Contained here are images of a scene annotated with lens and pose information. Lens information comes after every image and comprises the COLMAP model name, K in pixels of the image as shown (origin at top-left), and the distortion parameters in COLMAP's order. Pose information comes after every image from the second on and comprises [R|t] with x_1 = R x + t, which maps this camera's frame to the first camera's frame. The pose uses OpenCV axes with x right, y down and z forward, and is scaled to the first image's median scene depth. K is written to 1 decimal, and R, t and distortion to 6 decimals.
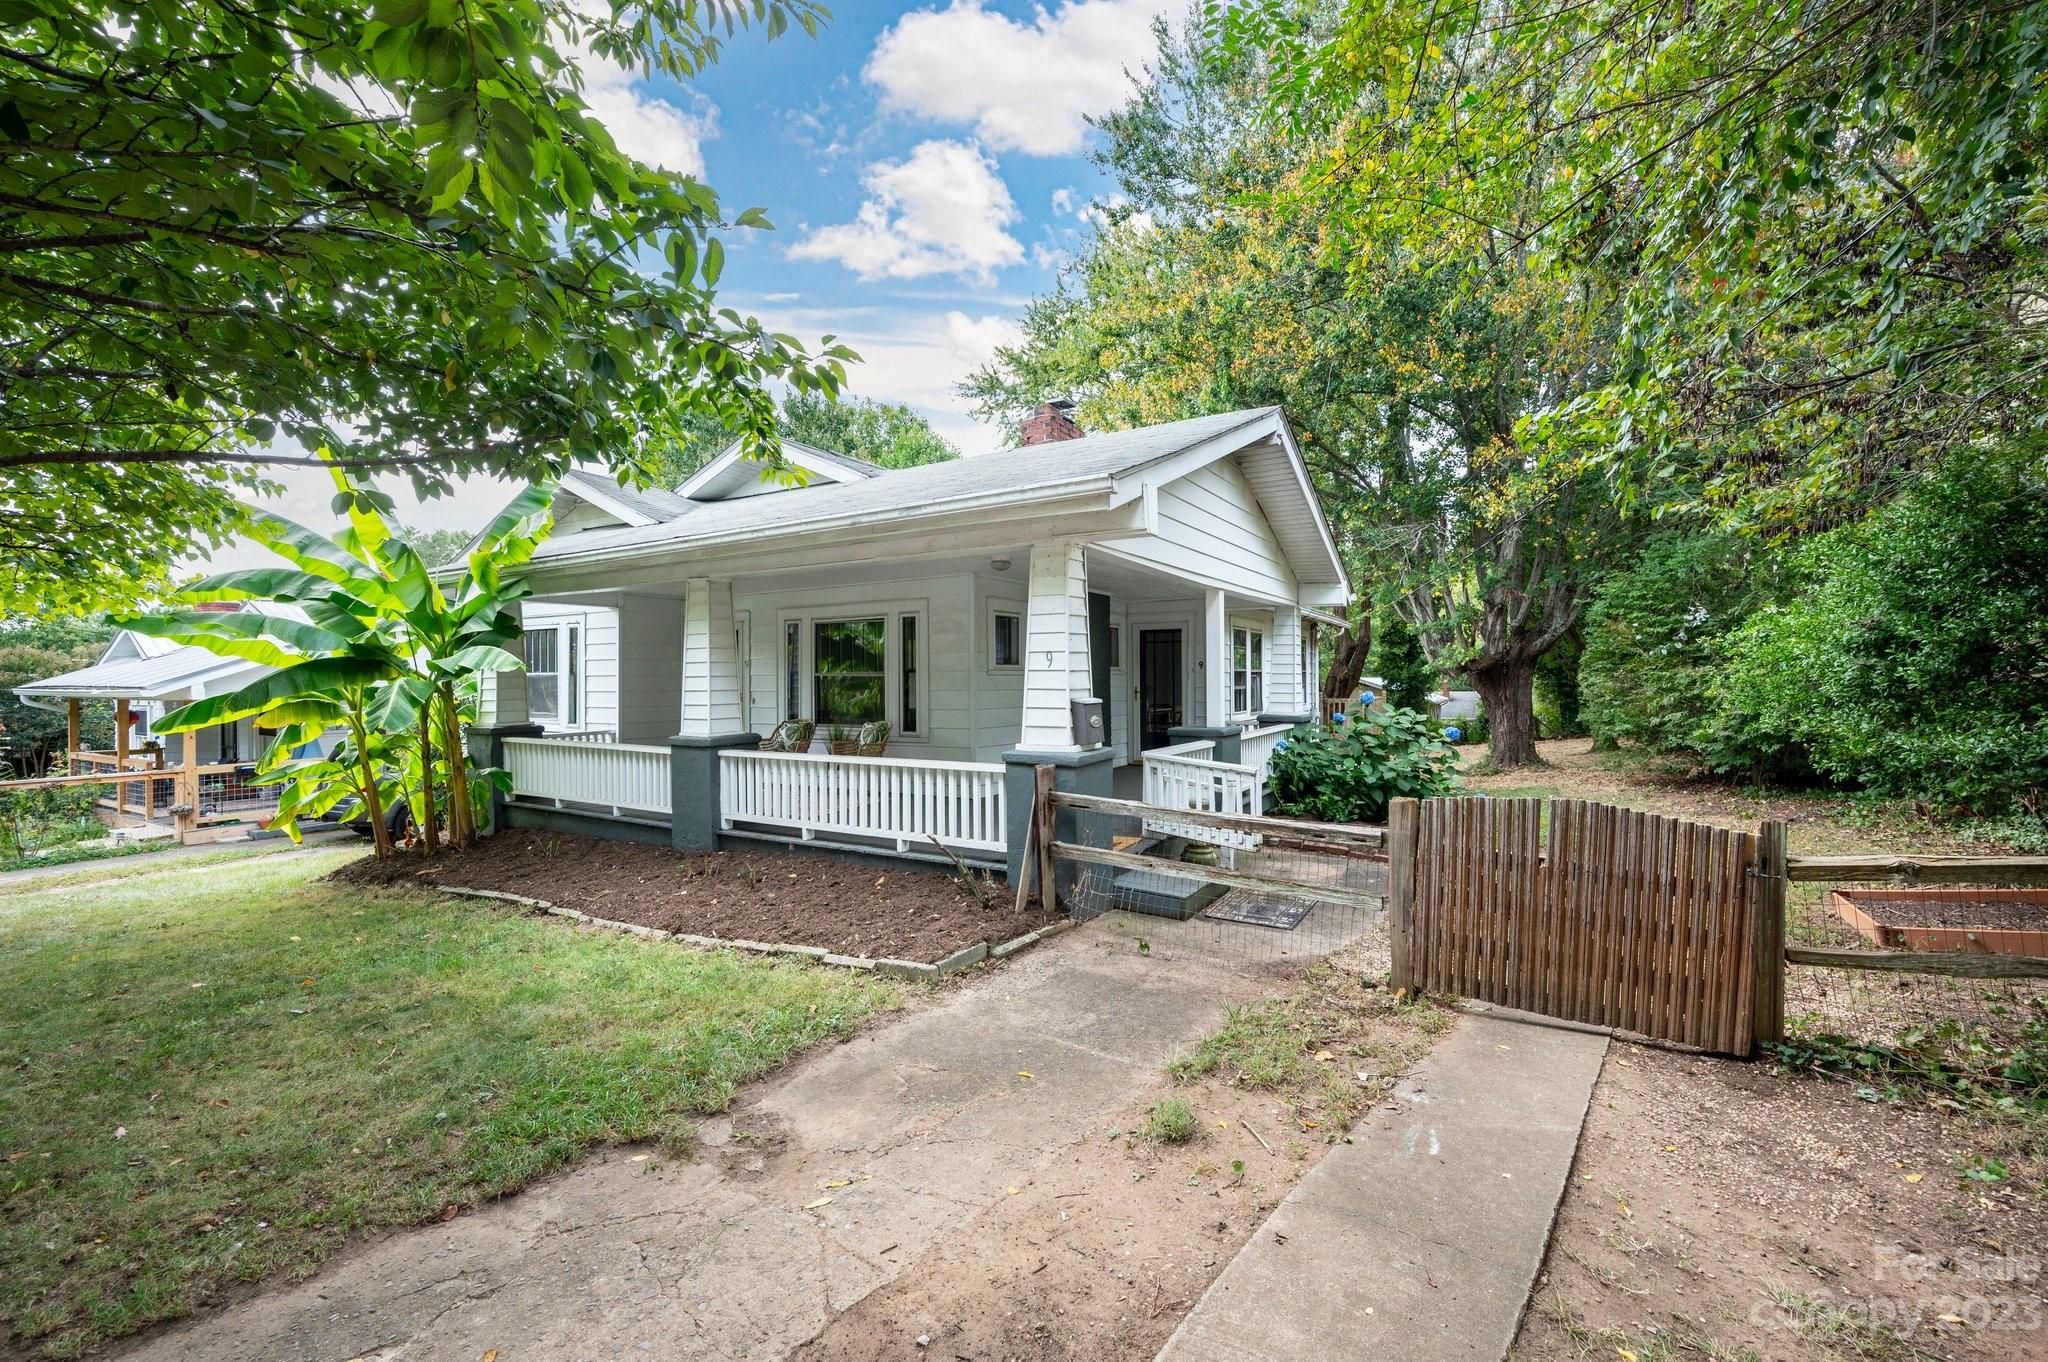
lens RADIAL K [[849.3, 0, 1024.0], [0, 849.3, 681.0], [0, 0, 1]] dist [-0.001042, -0.000103]
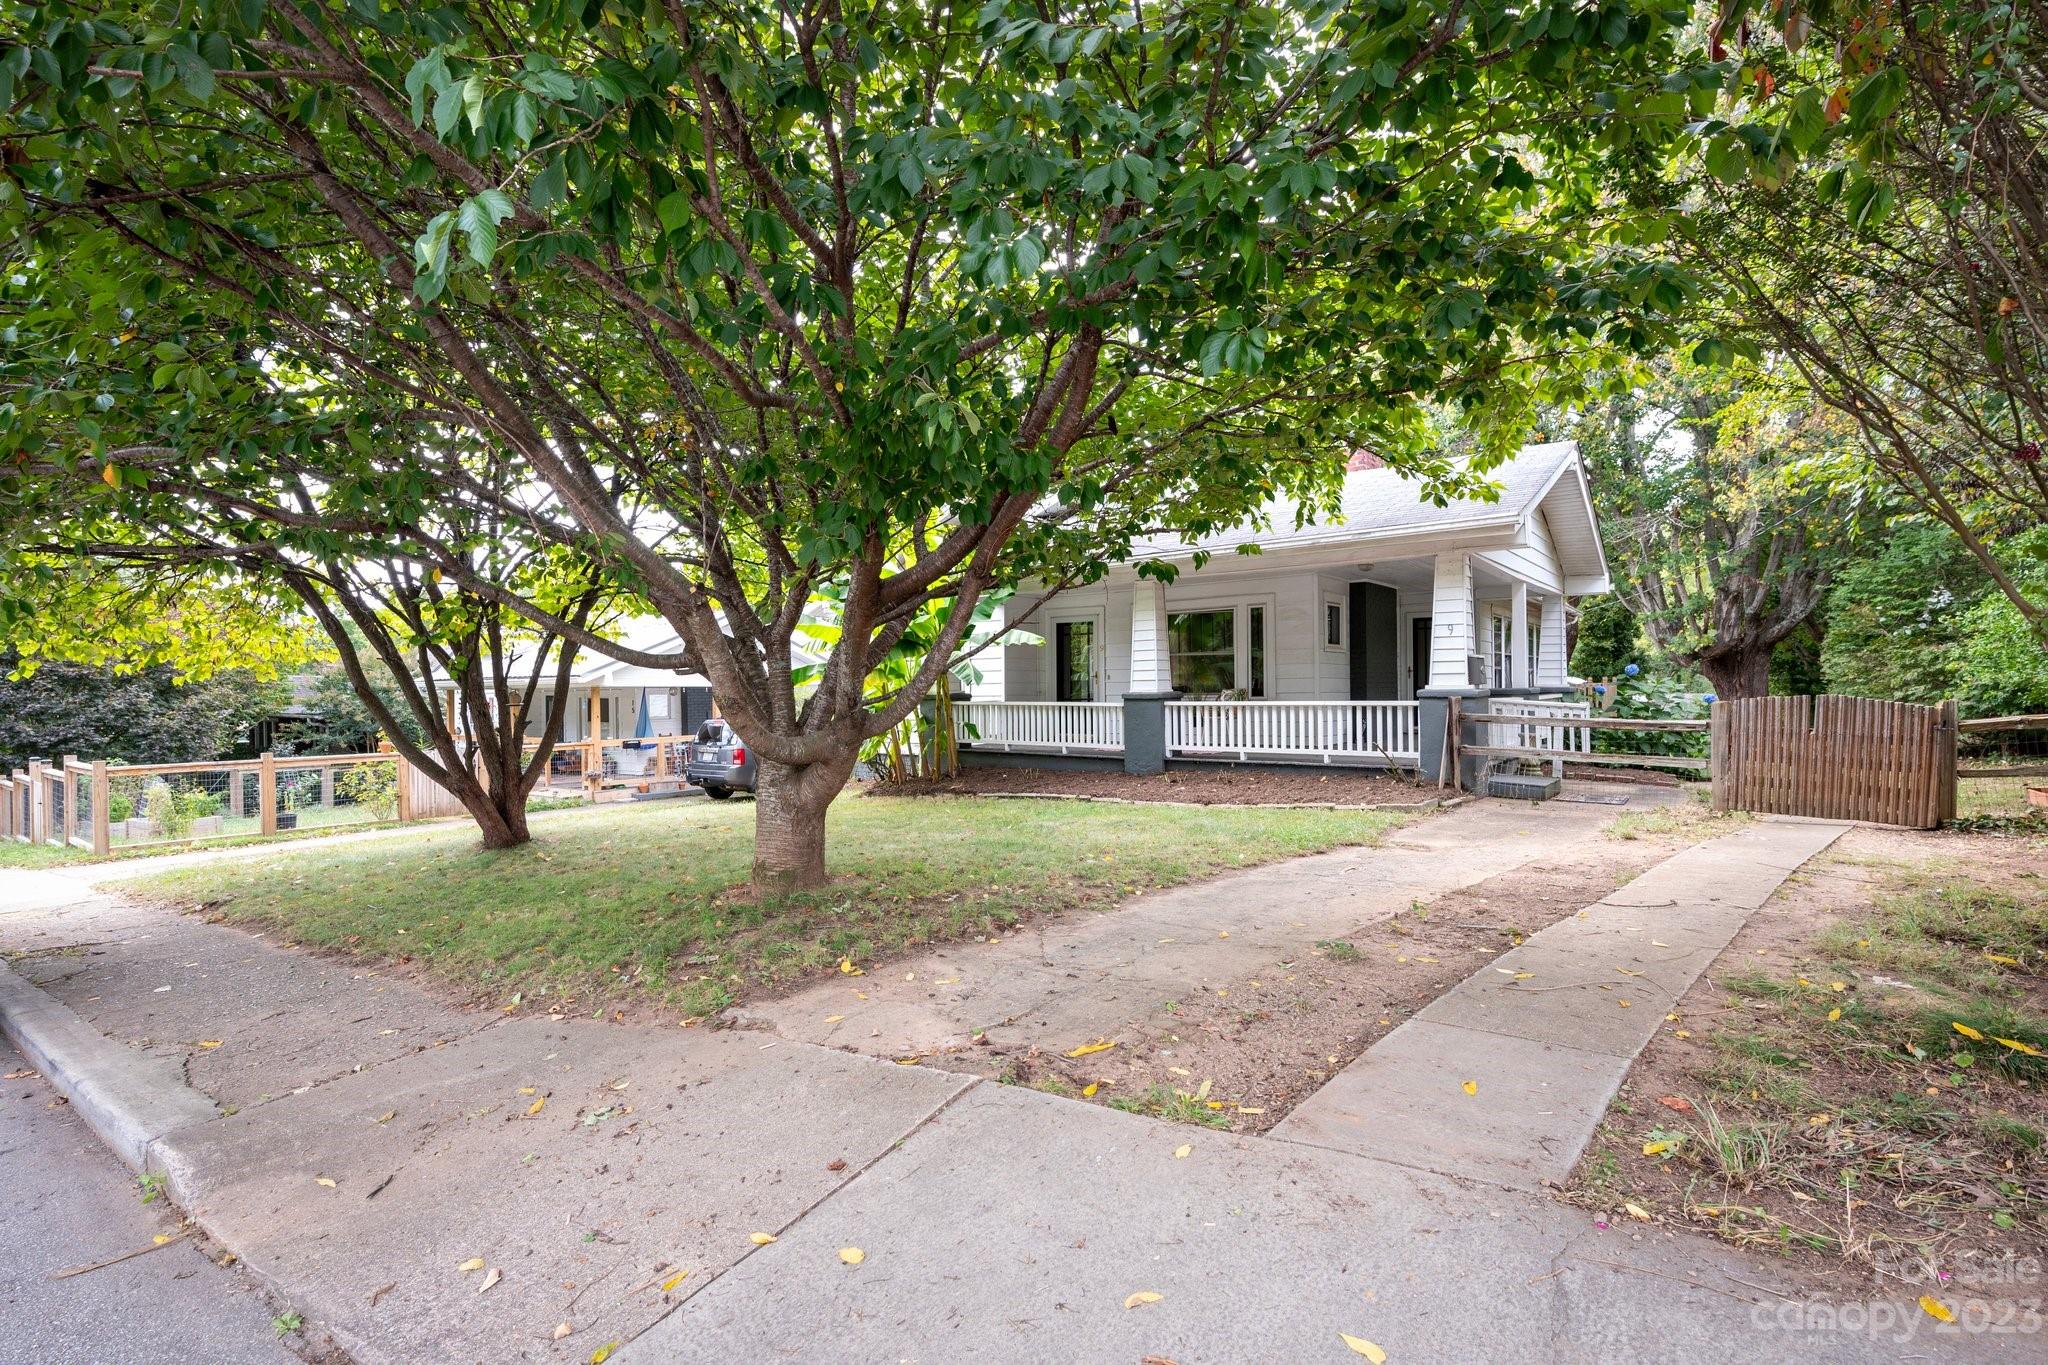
lens RADIAL K [[948.2, 0, 1016.4], [0, 948.2, 695.1], [0, 0, 1]] dist [0.000647, -0.000248]
pose [[0.992933, -0.003883, -0.118616, -0.261910], [0.004502, 0.999978, 0.004951, 0.038953], [0.118594, -0.005450, 0.992928, -0.379439]]
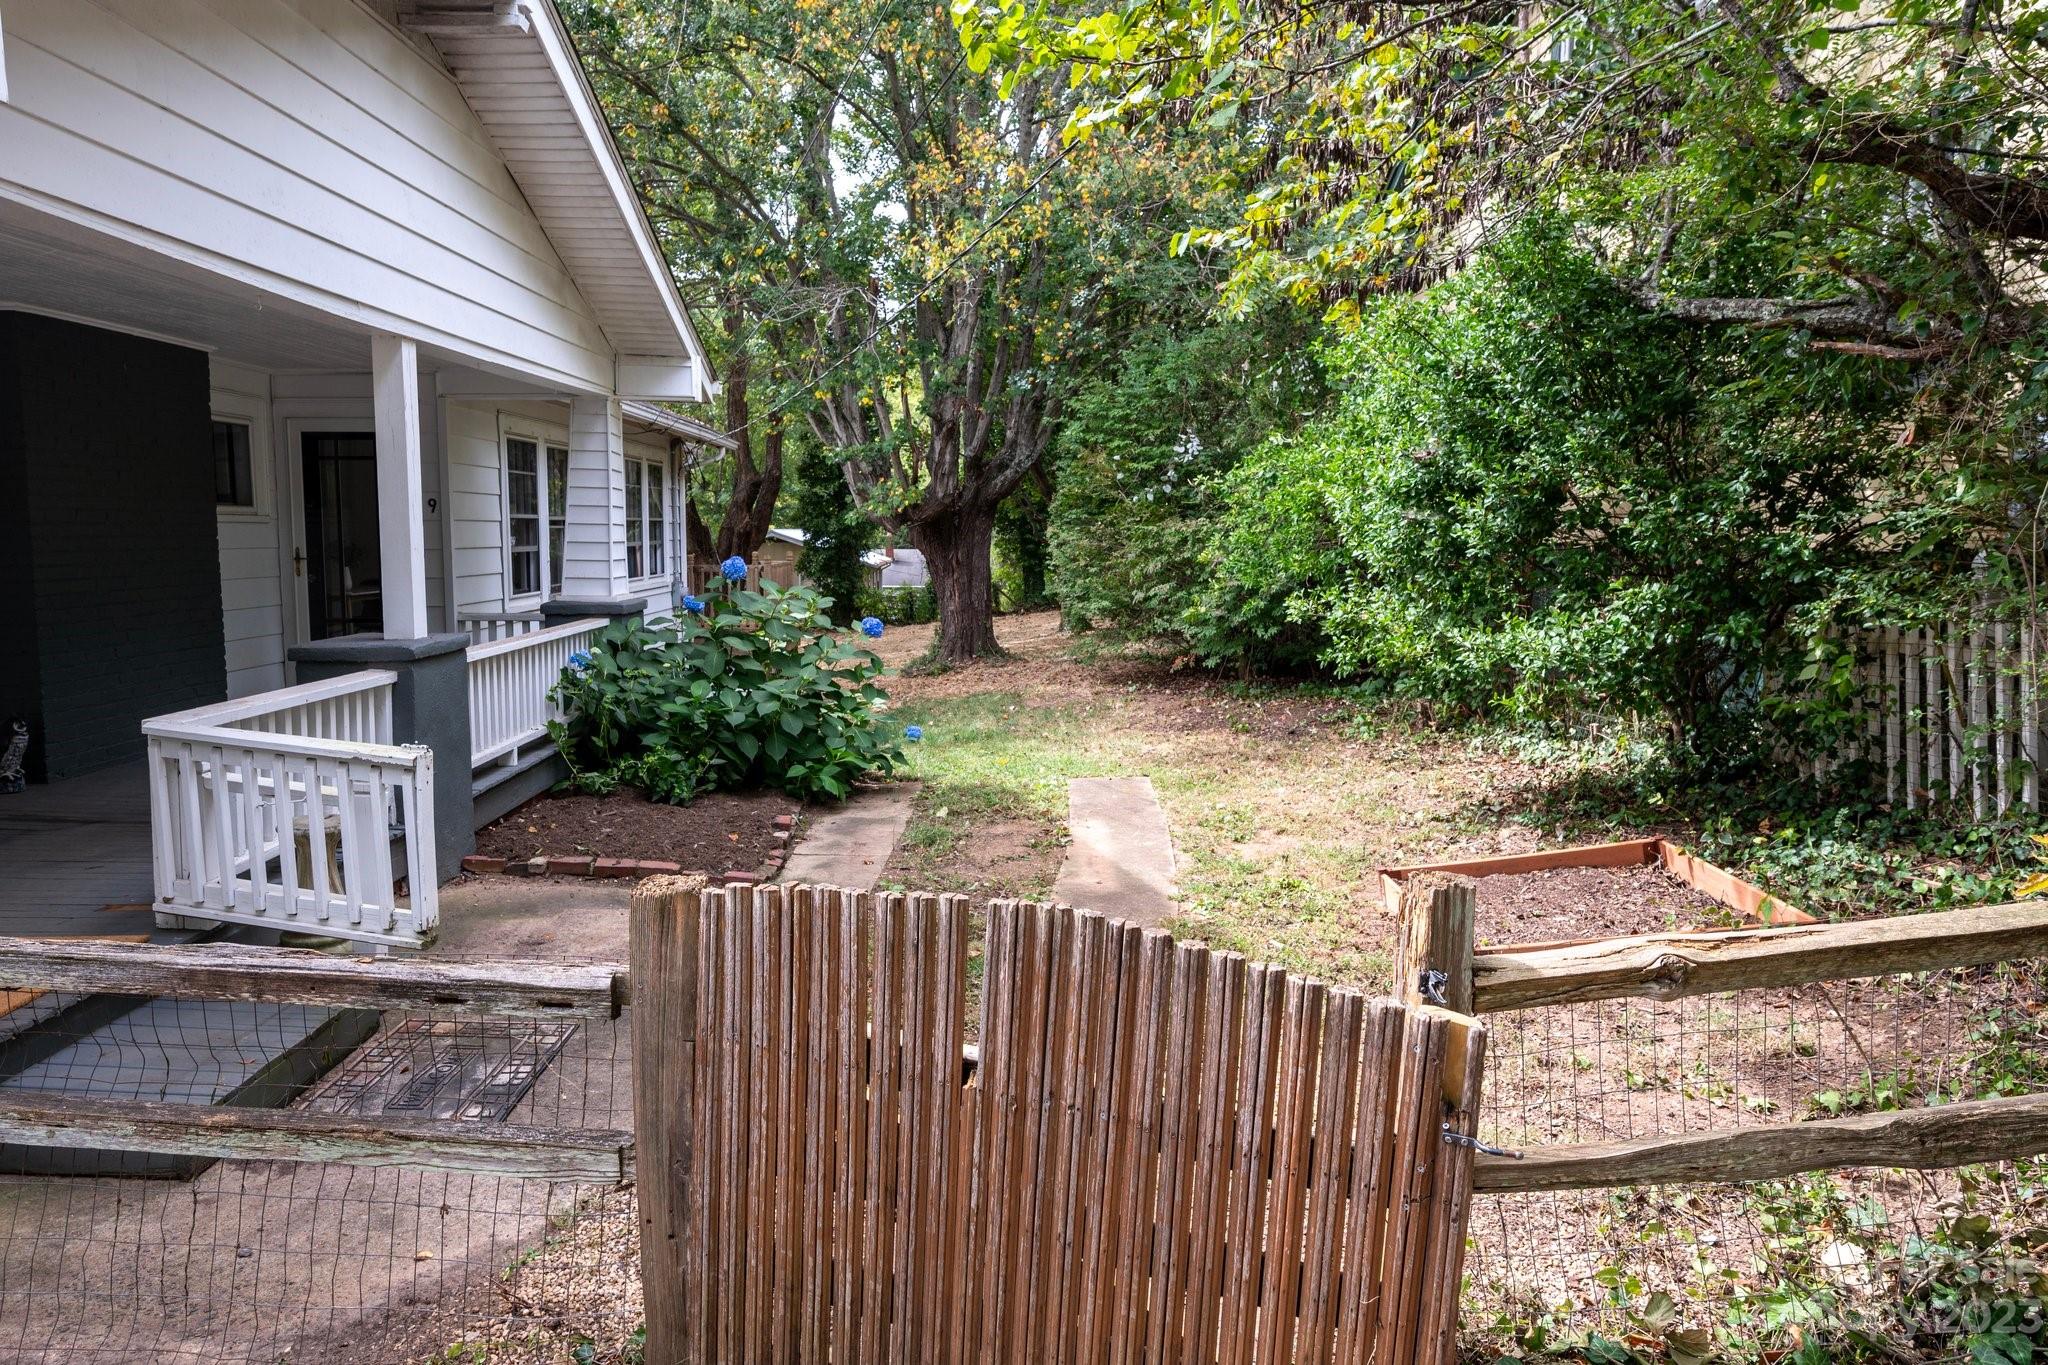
lens RADIAL K [[1261.8, 0, 983.3], [0, 1261.8, 679.2], [0, 0, 1]] dist [-0.002037, -0.000257]
pose [[0.861660, -0.052757, 0.504736, 0.106109], [-0.006082, 0.993437, 0.114221, -0.003449], [-0.507449, -0.101490, 0.855684, 0.172061]]
